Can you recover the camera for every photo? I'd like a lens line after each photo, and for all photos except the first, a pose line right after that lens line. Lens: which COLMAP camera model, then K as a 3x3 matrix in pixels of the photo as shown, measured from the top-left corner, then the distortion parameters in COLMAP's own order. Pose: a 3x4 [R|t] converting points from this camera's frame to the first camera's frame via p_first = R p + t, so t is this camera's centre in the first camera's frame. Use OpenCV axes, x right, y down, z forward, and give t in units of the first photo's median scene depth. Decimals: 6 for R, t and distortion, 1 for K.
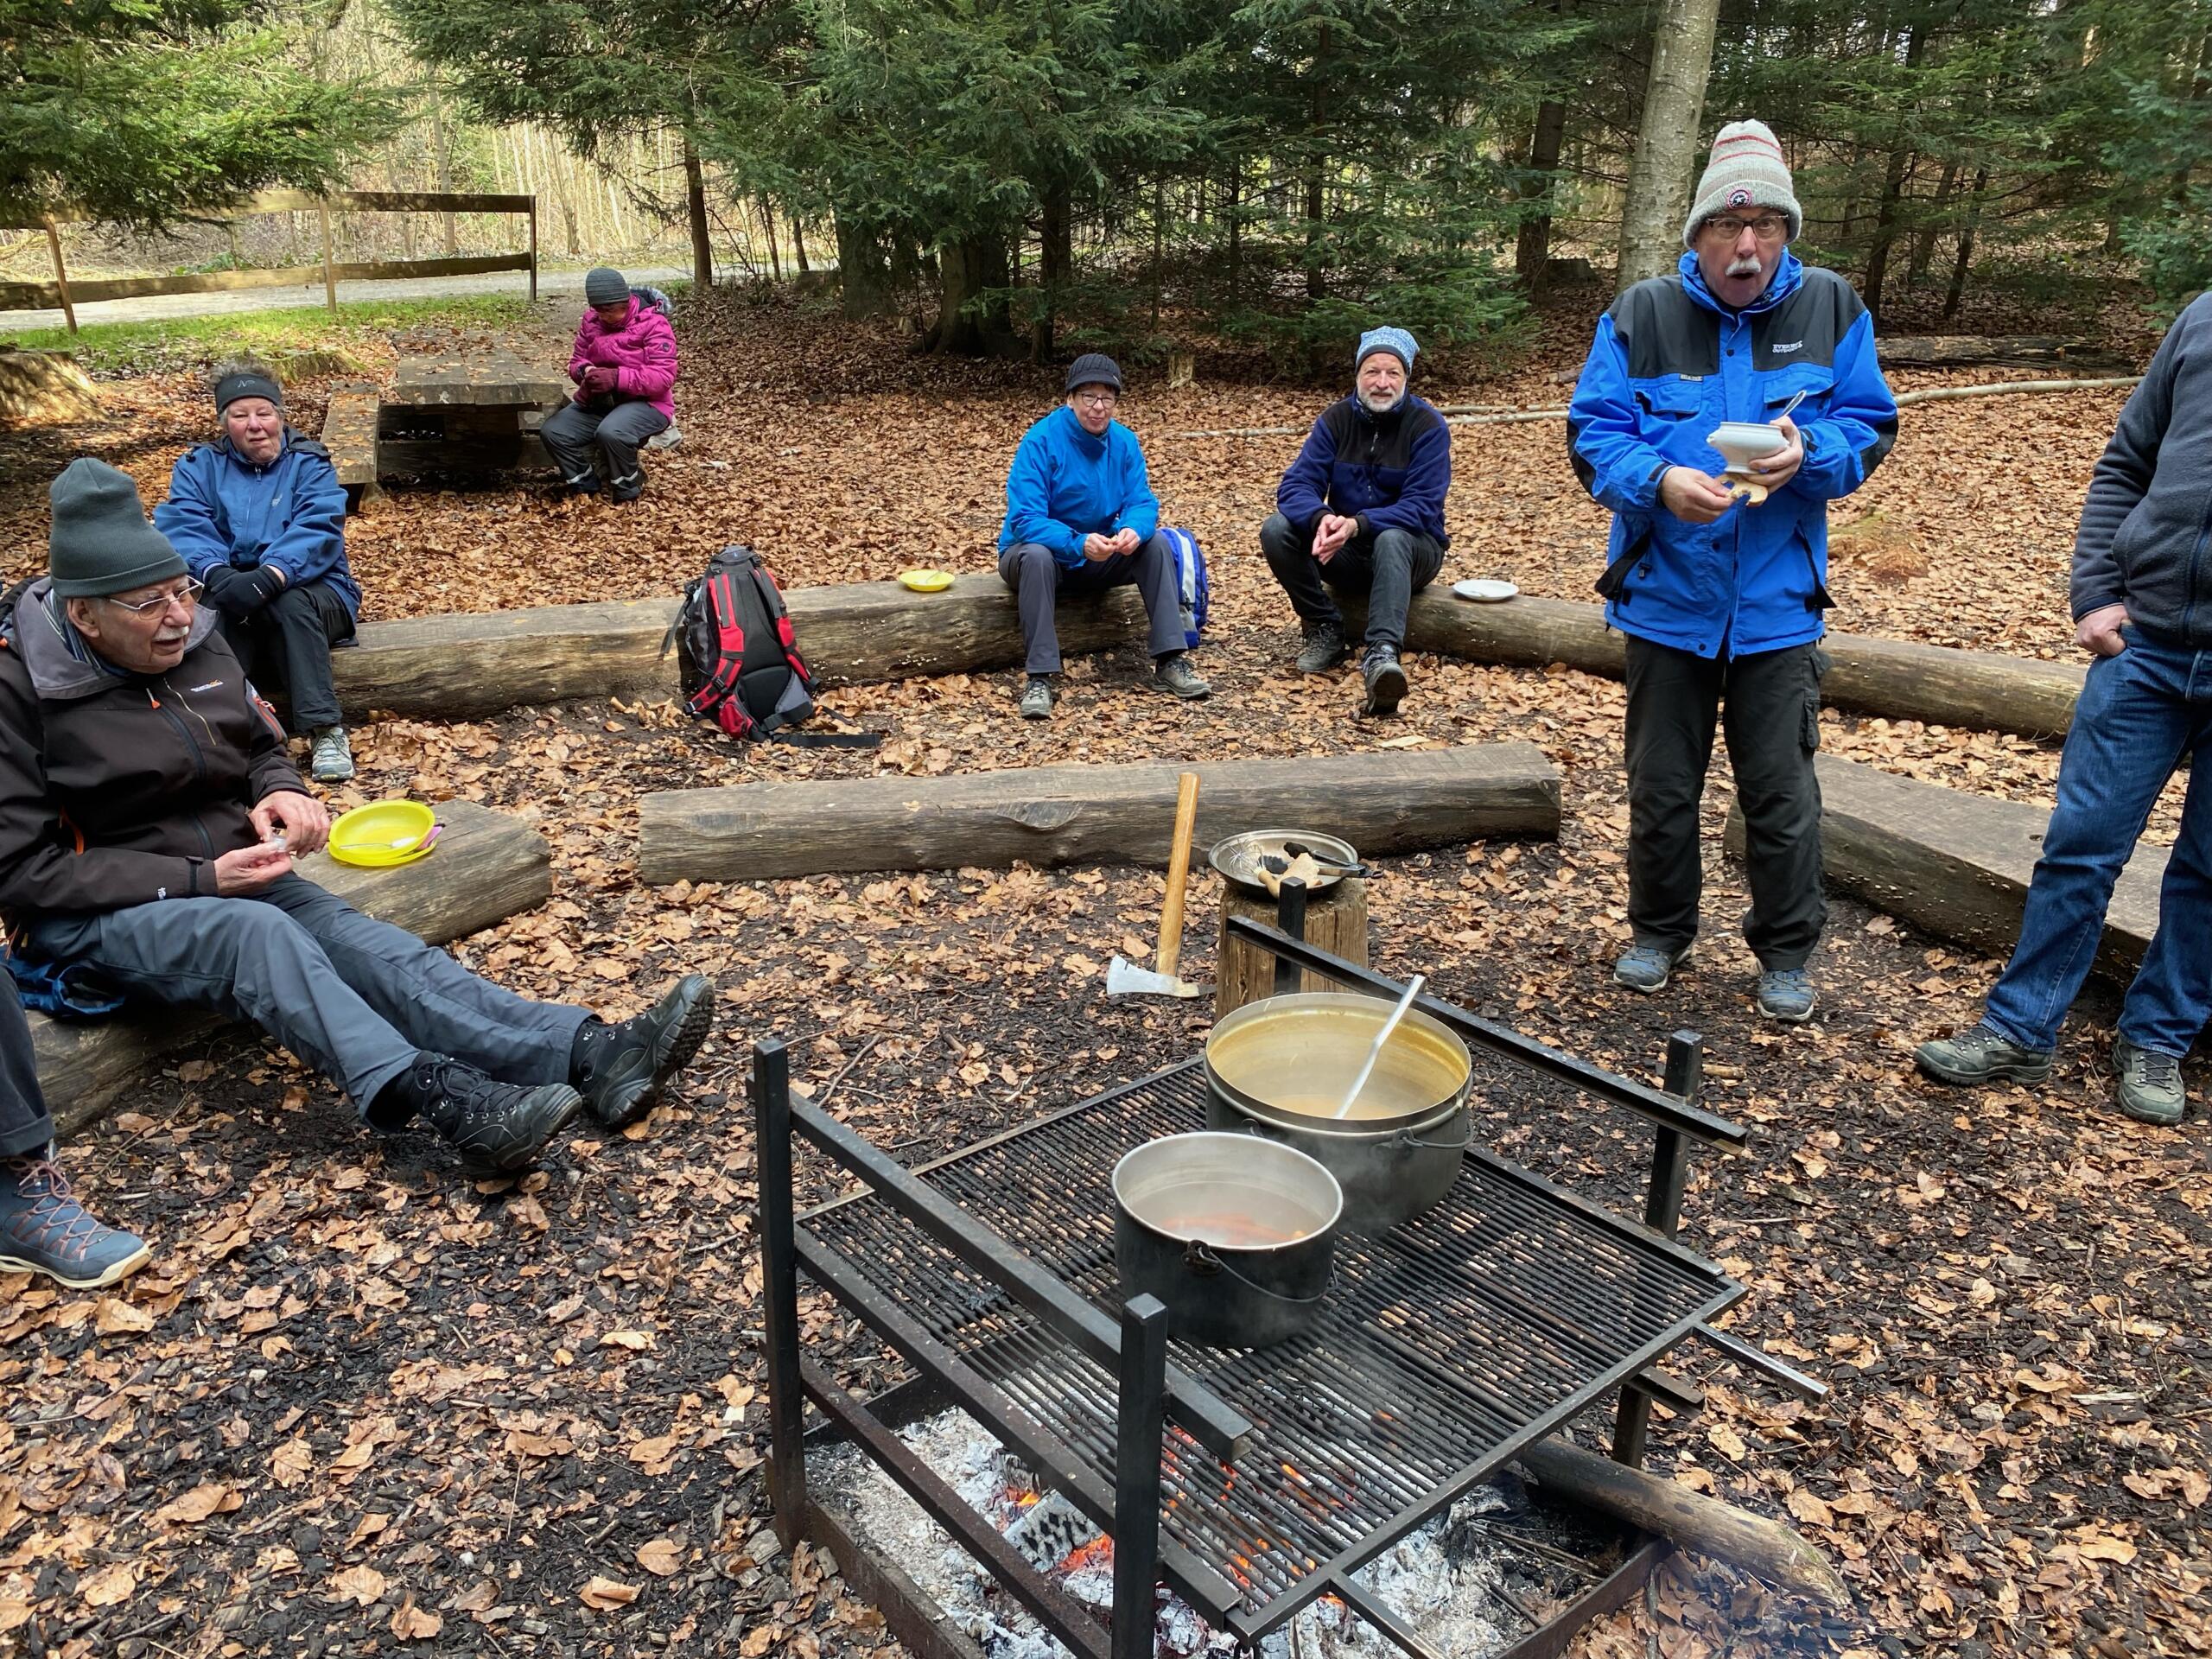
lens RADIAL K [[1698.5, 0, 1106.0], [0, 1698.5, 778.9], [0, 0, 1]] dist [0.013330, -0.007138]
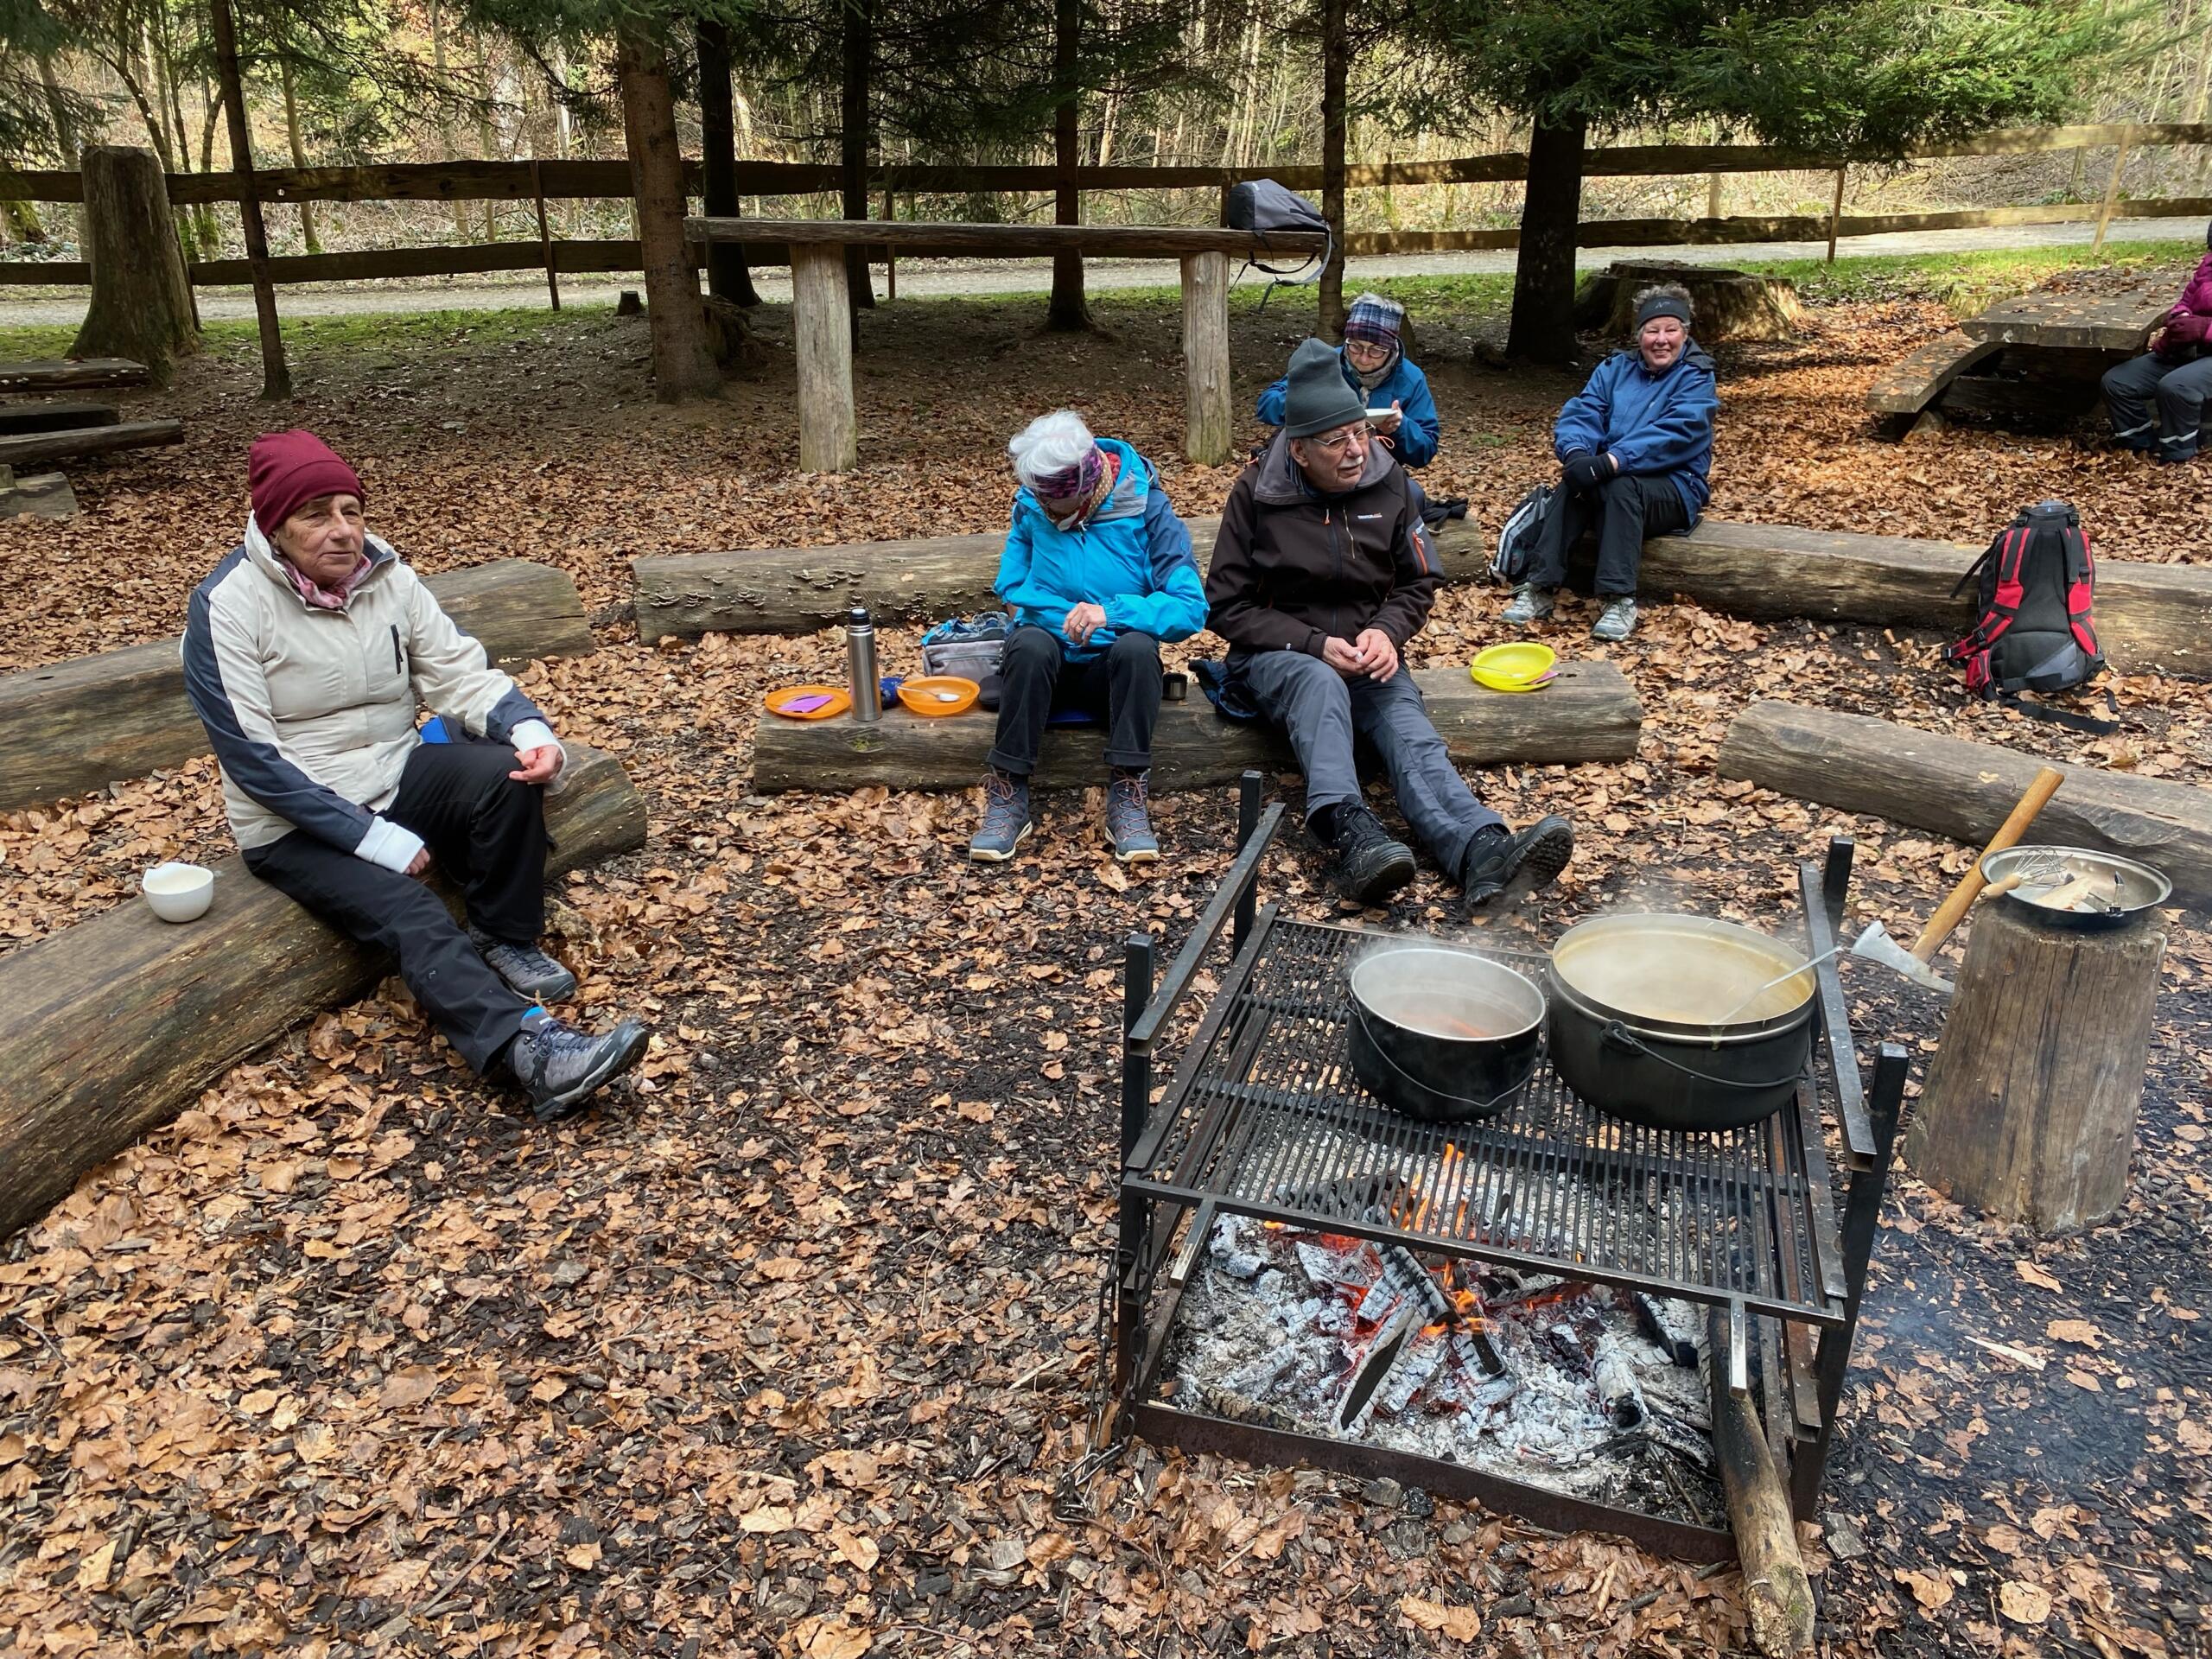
lens RADIAL K [[1639.8, 0, 1106.0], [0, 1639.8, 829.5], [0, 0, 1]] dist [0.004455, -0.006463]
pose [[0.530309, 0.303201, -0.791733, 0.376382], [-0.244245, 0.948908, 0.199795, -0.020587], [0.811860, 0.087424, 0.577270, 0.060490]]
